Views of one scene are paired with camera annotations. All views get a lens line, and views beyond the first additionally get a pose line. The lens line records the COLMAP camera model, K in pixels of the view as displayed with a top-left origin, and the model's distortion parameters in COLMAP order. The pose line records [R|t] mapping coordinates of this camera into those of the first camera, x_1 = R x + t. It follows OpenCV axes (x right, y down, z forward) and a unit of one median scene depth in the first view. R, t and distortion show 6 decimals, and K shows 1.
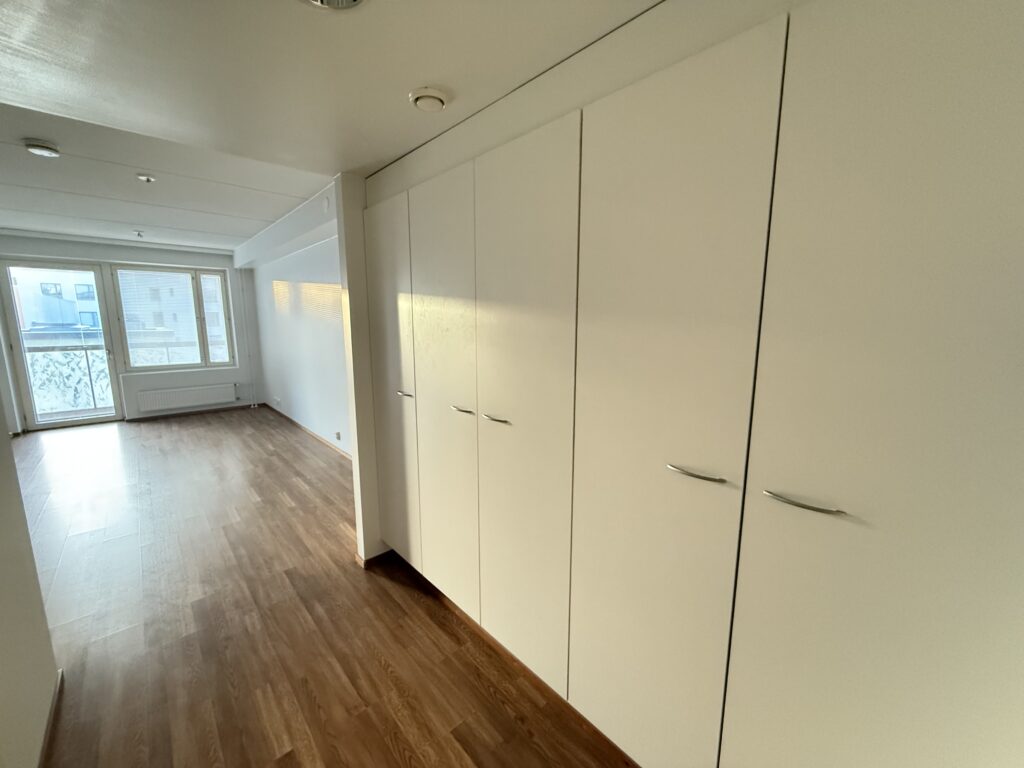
lens RADIAL K [[408.5, 0, 512.0], [0, 408.5, 384.0], [0, 0, 1]] dist [-0.001386, -0.000147]
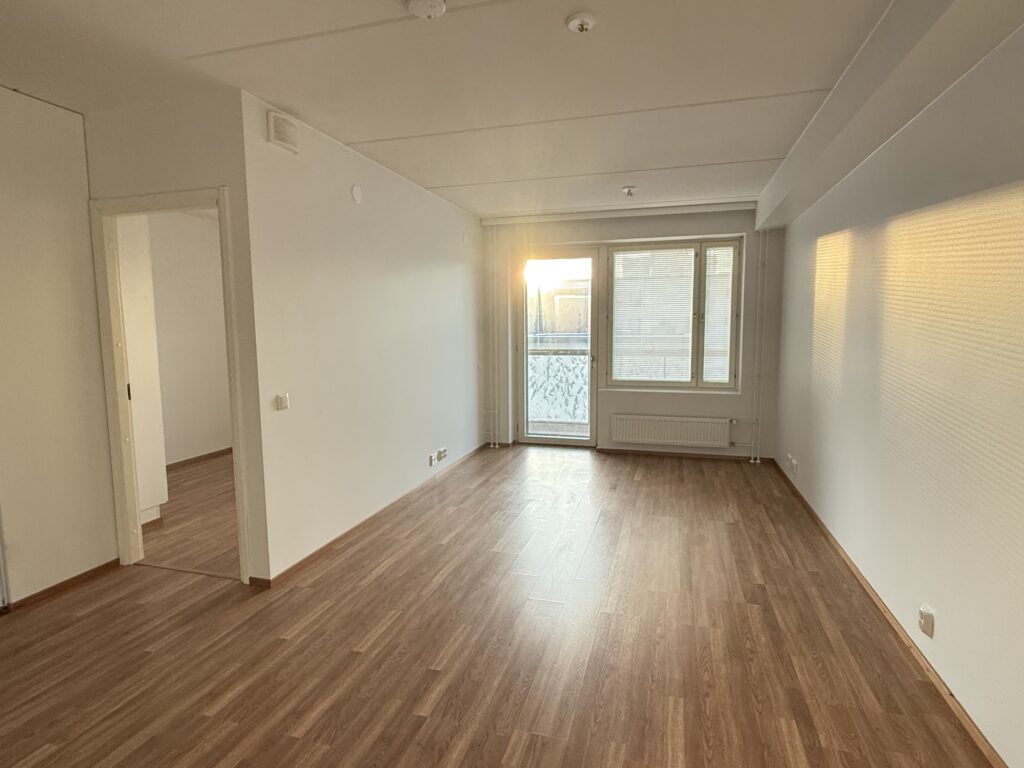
lens RADIAL K [[553.2, 0, 512.0], [0, 553.2, 384.0], [0, 0, 1]] dist [0.013614, -0.000557]
pose [[0.519263, 0.085577, -0.850319, -0.147830], [-0.126239, 0.991740, 0.022719, -0.031781], [0.845240, 0.095546, 0.525776, 0.284255]]
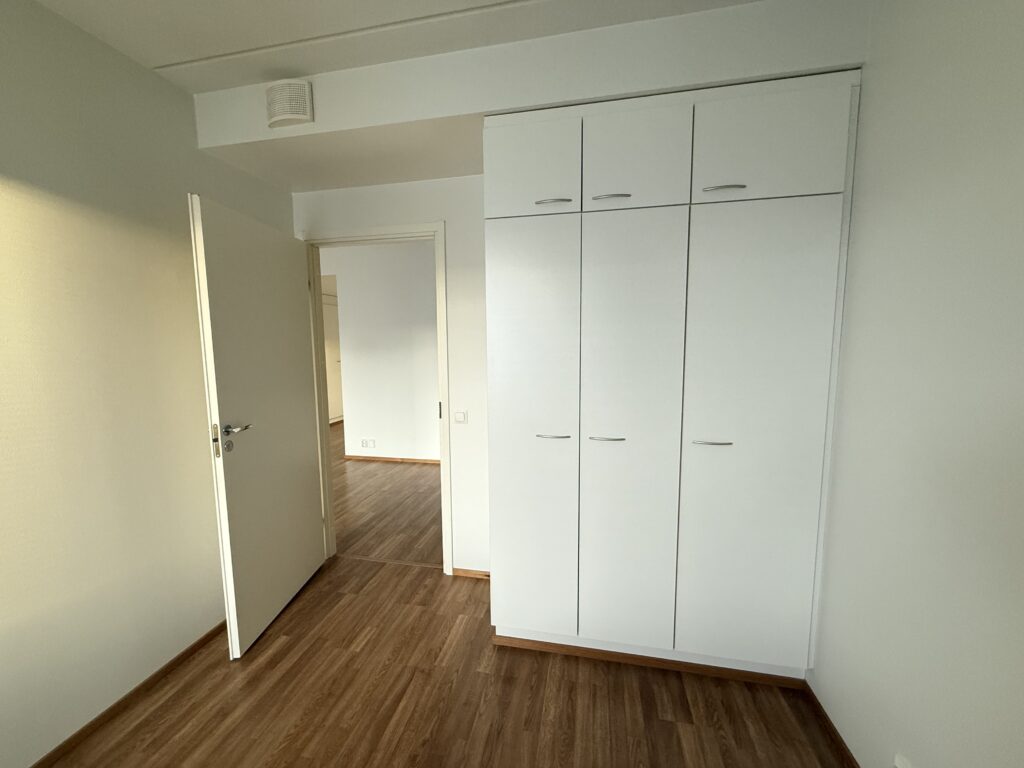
lens RADIAL K [[408.5, 0, 512.0], [0, 408.5, 384.0], [0, 0, 1]] dist [-0.001386, -0.000147]
pose [[-0.586224, -0.073391, 0.806818, -0.985204], [0.137807, 0.972341, 0.188577, -0.050821], [-0.798342, 0.221734, -0.559896, 0.394141]]
